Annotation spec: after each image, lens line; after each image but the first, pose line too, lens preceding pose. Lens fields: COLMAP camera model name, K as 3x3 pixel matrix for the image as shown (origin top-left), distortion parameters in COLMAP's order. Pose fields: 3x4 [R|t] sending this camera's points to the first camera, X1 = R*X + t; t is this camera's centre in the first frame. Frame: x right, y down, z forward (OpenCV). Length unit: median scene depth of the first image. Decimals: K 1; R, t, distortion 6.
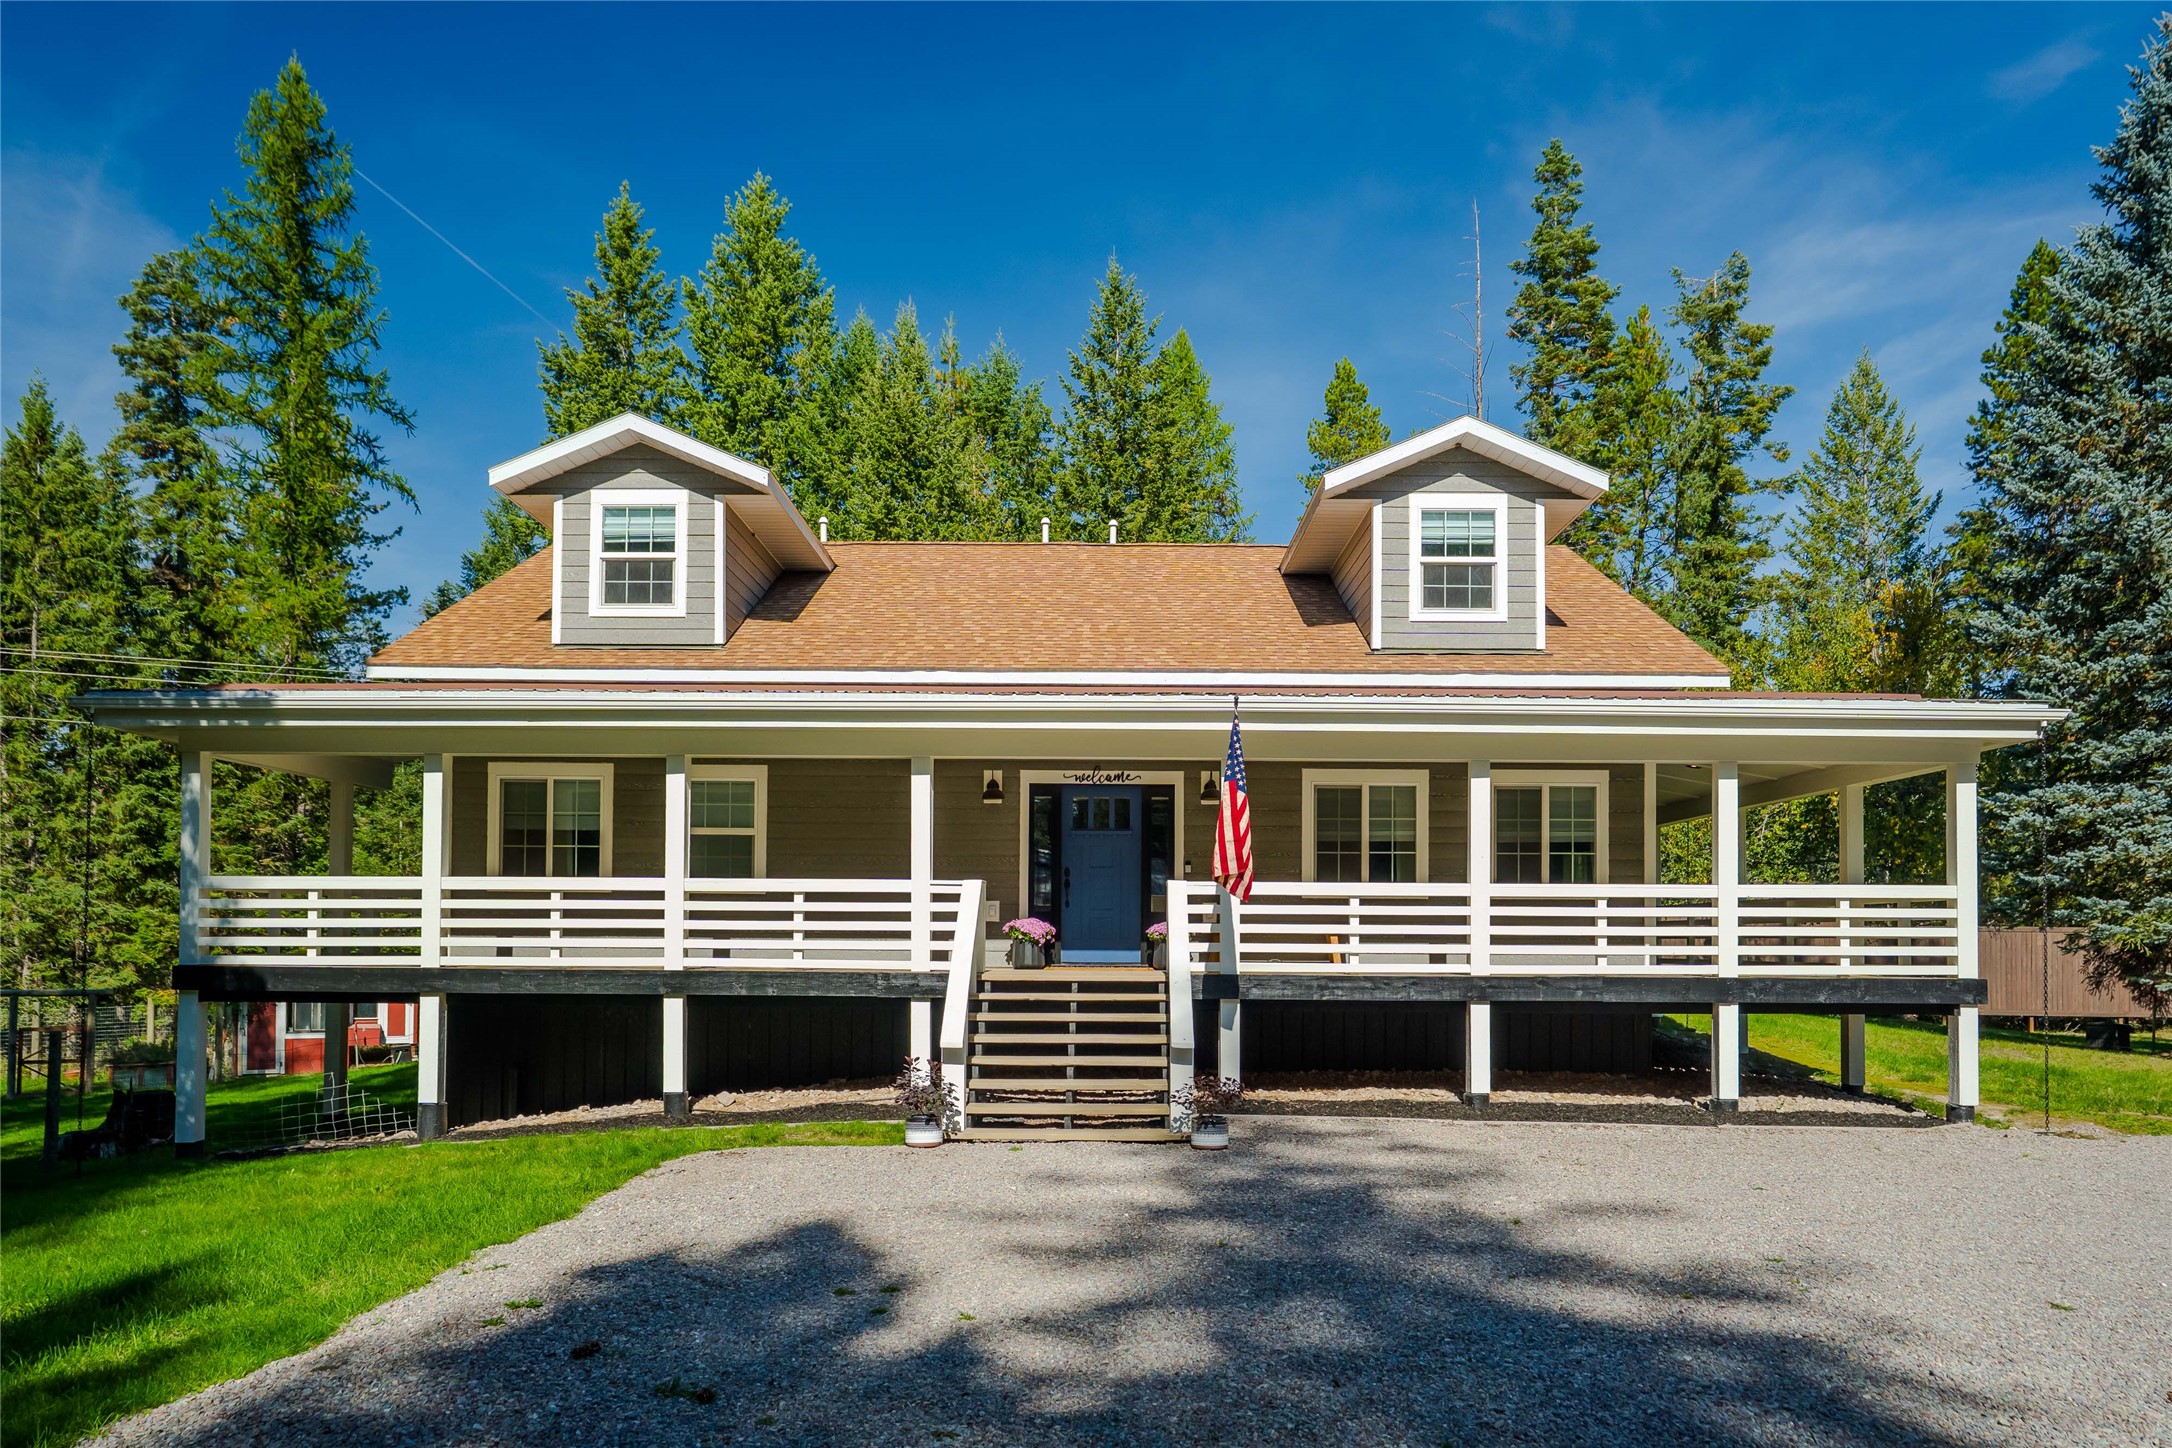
lens RADIAL K [[1474.4, 0, 1100.6], [0, 1474.4, 812.9], [0, 0, 1]] dist [-0.013020, 0.008469]
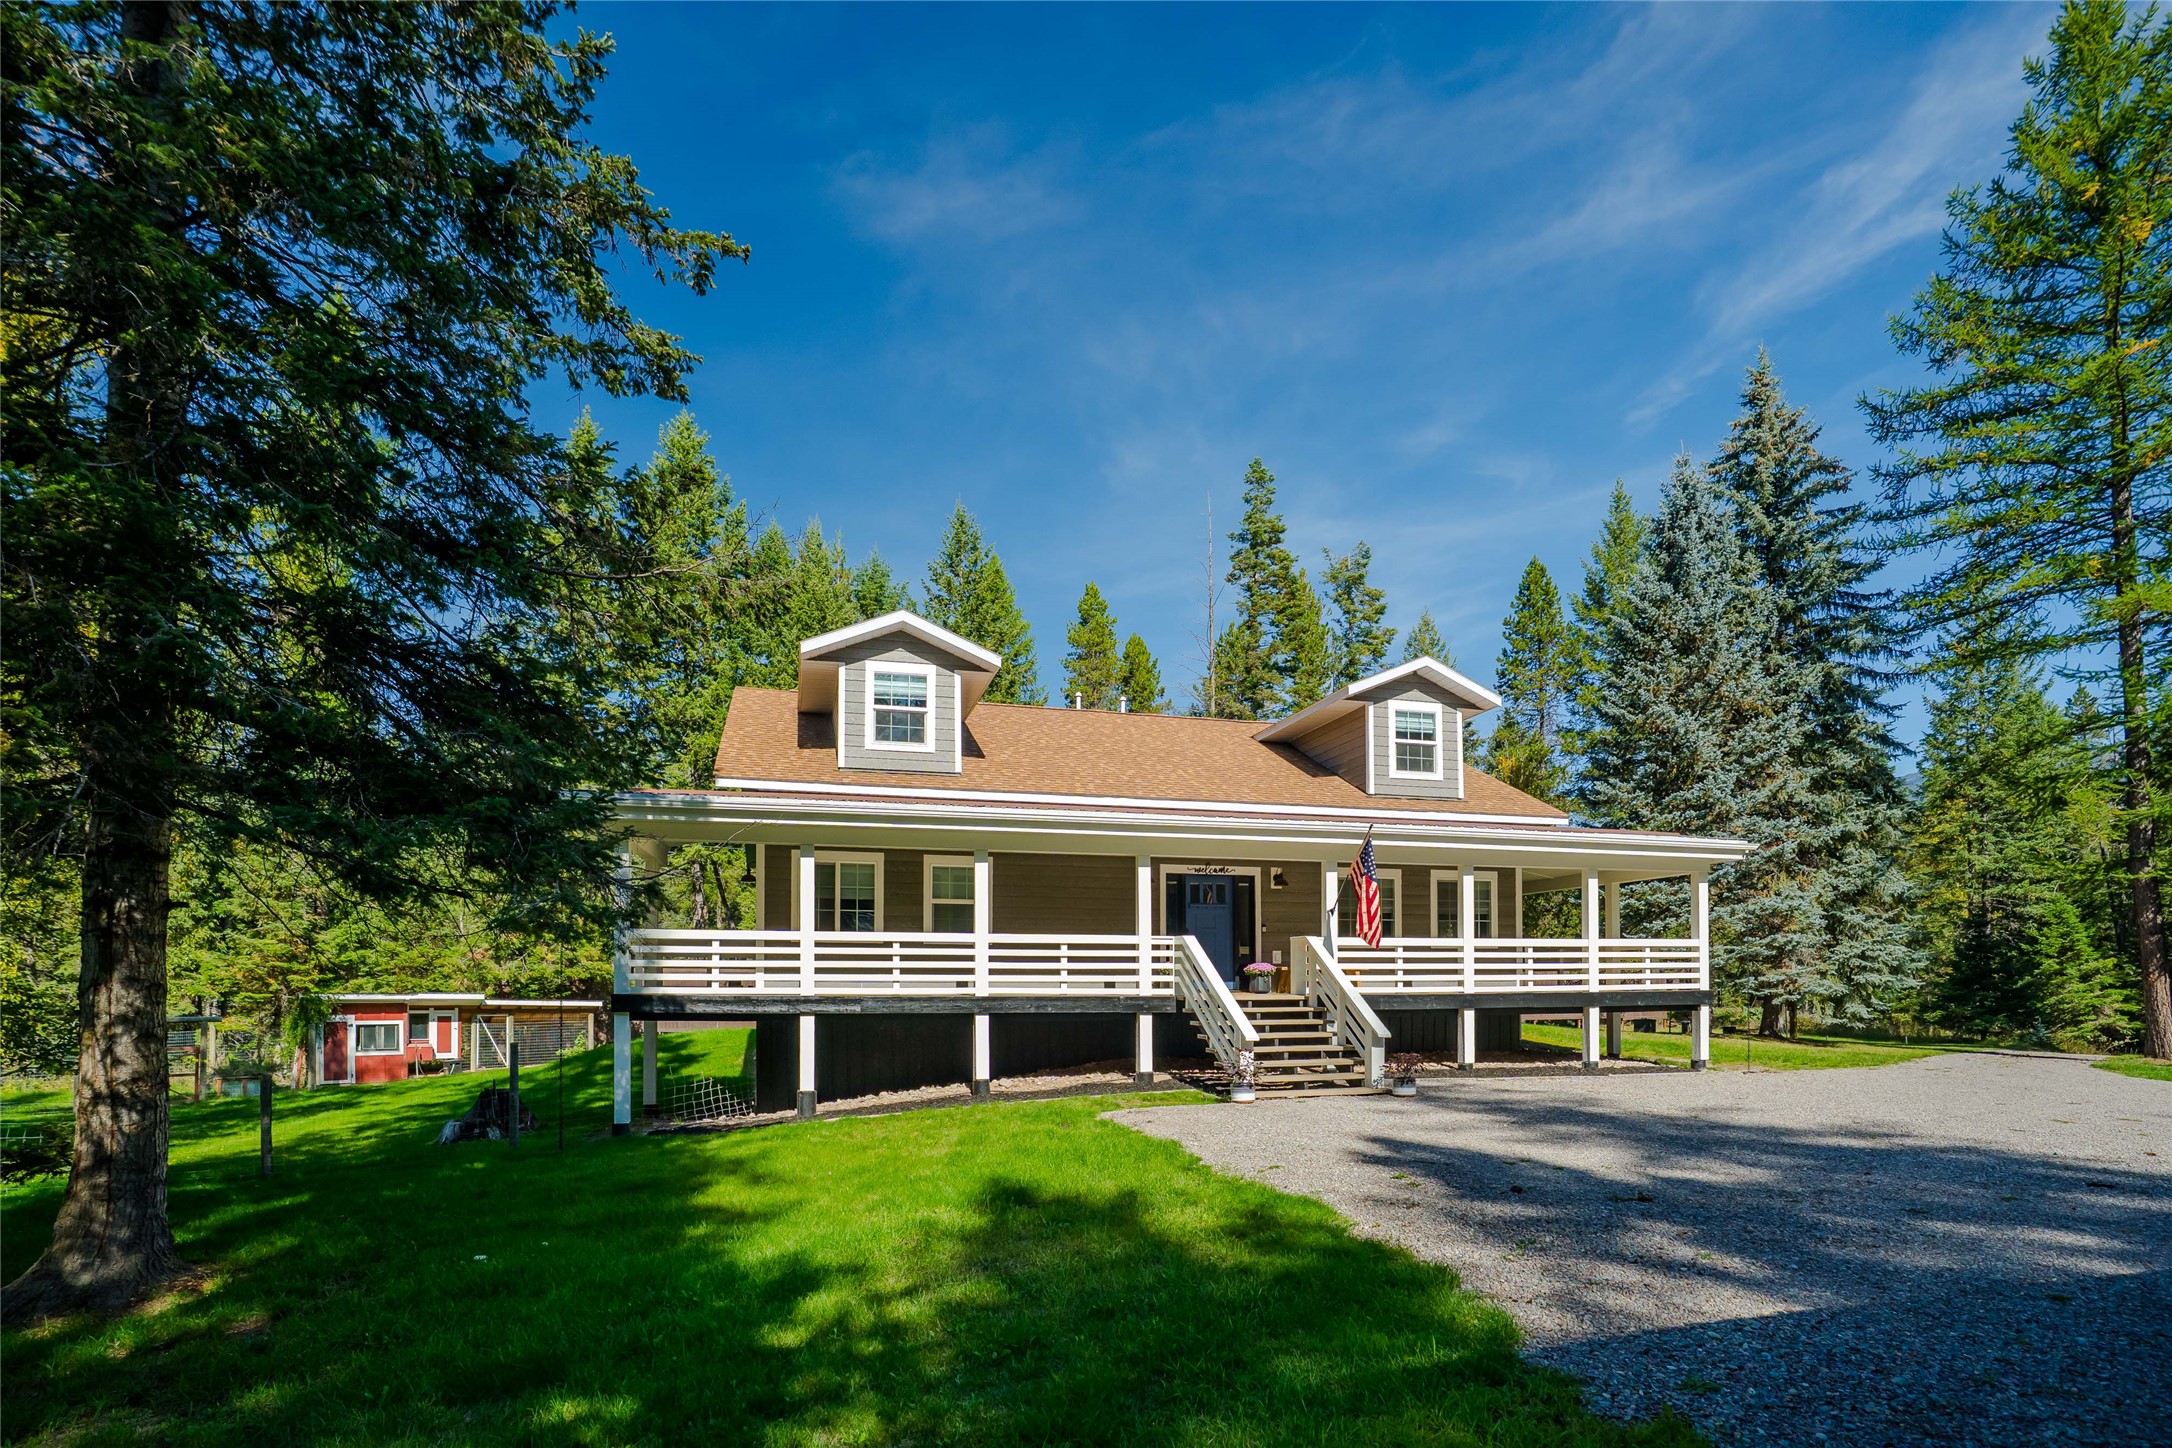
lens RADIAL K [[1028.0, 0, 1104.4], [0, 1028.0, 896.4], [0, 0, 1]] dist [-0.034796, 0.000116]
pose [[0.965841, 0.012255, 0.258847, -0.387403], [-0.015053, 0.999848, 0.008832, -0.003629], [-0.258700, -0.012427, 0.965878, -0.019552]]
